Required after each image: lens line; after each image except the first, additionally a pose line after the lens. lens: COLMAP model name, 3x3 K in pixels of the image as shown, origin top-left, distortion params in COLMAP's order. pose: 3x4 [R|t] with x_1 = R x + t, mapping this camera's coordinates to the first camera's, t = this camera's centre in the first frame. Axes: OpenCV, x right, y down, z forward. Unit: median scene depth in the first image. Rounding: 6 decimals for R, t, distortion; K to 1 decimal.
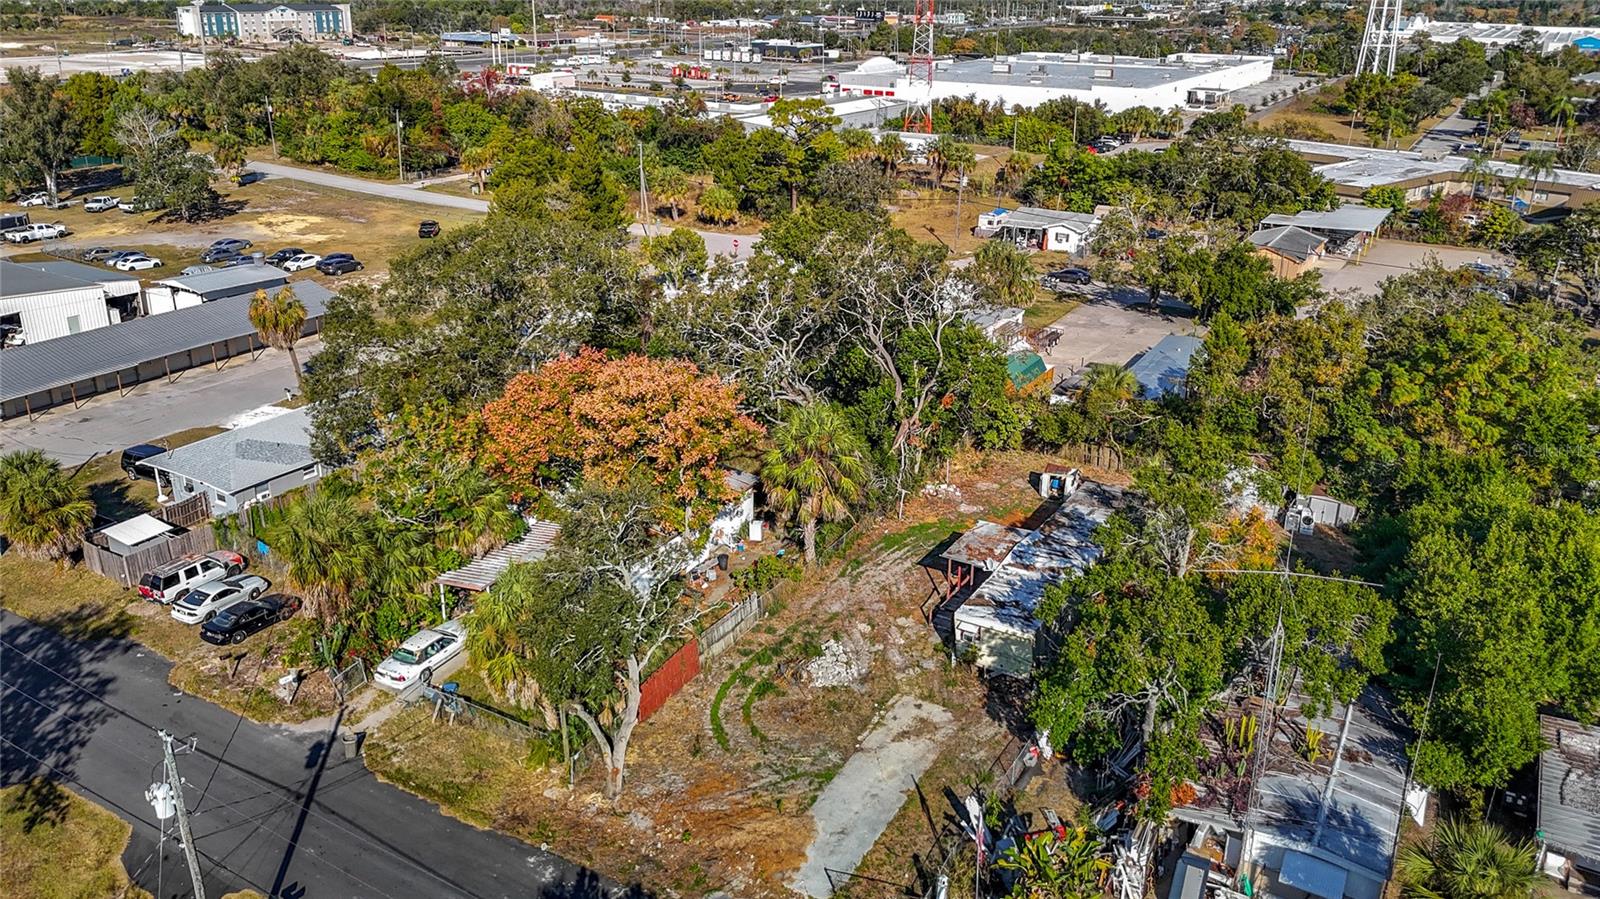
lens RADIAL K [[1204.9, 0, 801.7], [0, 1204.9, 413.9], [0, 0, 1]] dist [0.070706, -0.079340]
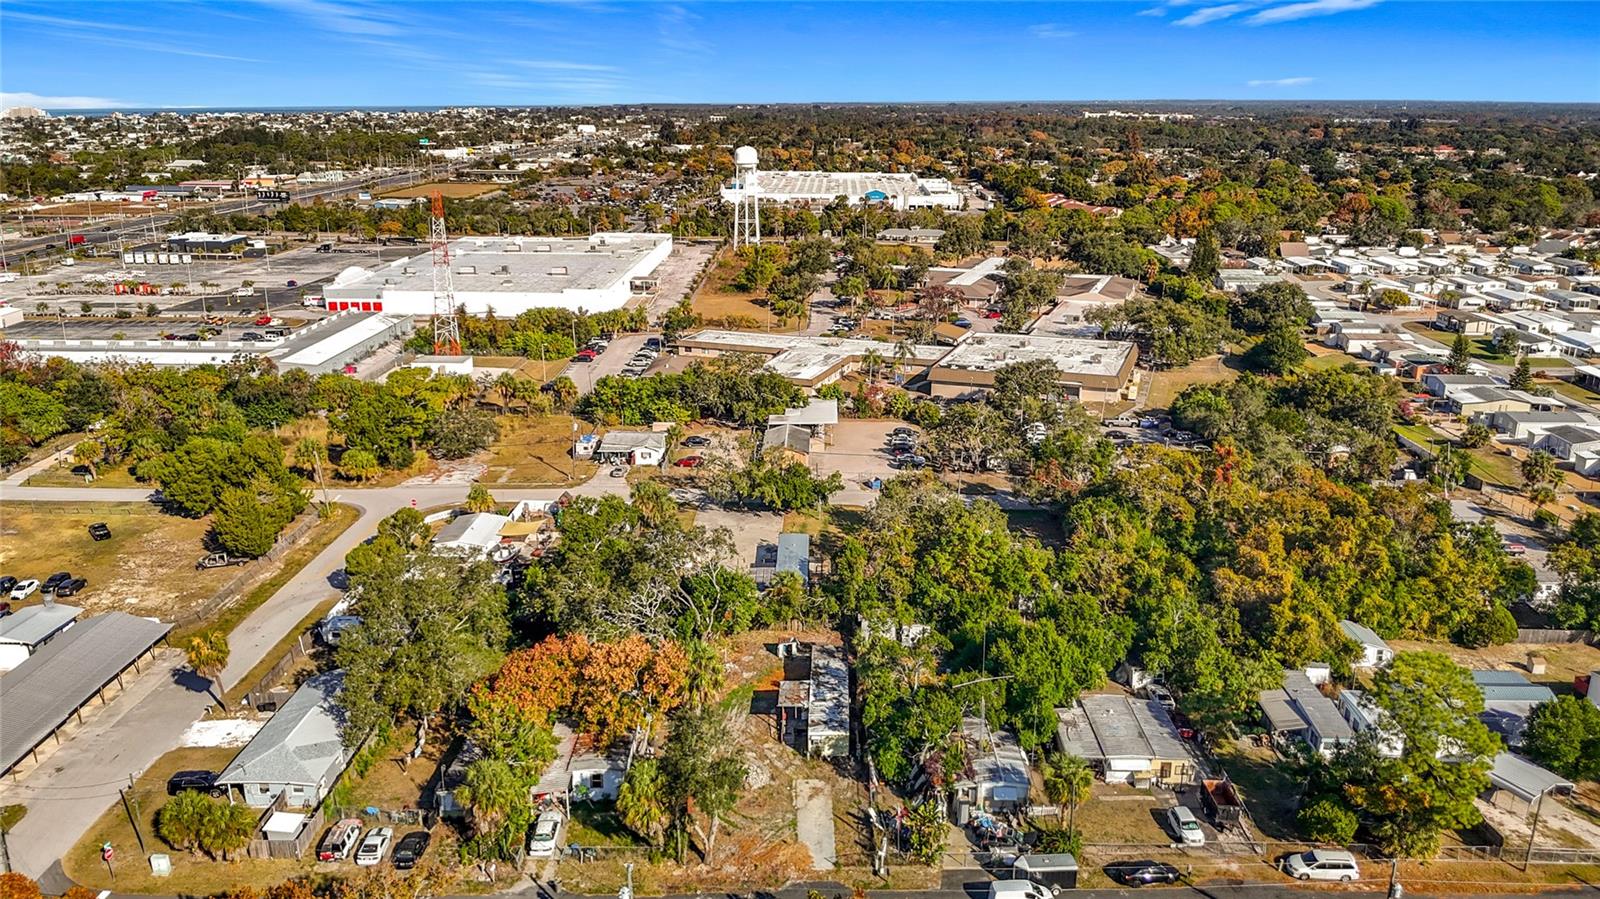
lens RADIAL K [[1216.6, 0, 800.8], [0, 1216.6, 448.6], [0, 0, 1]] dist [0.059202, -0.107149]
pose [[0.868556, -0.151311, 0.471928, -0.682855], [0.179628, 0.983617, -0.015223, -0.239982], [-0.461893, 0.097994, 0.881506, -0.731837]]
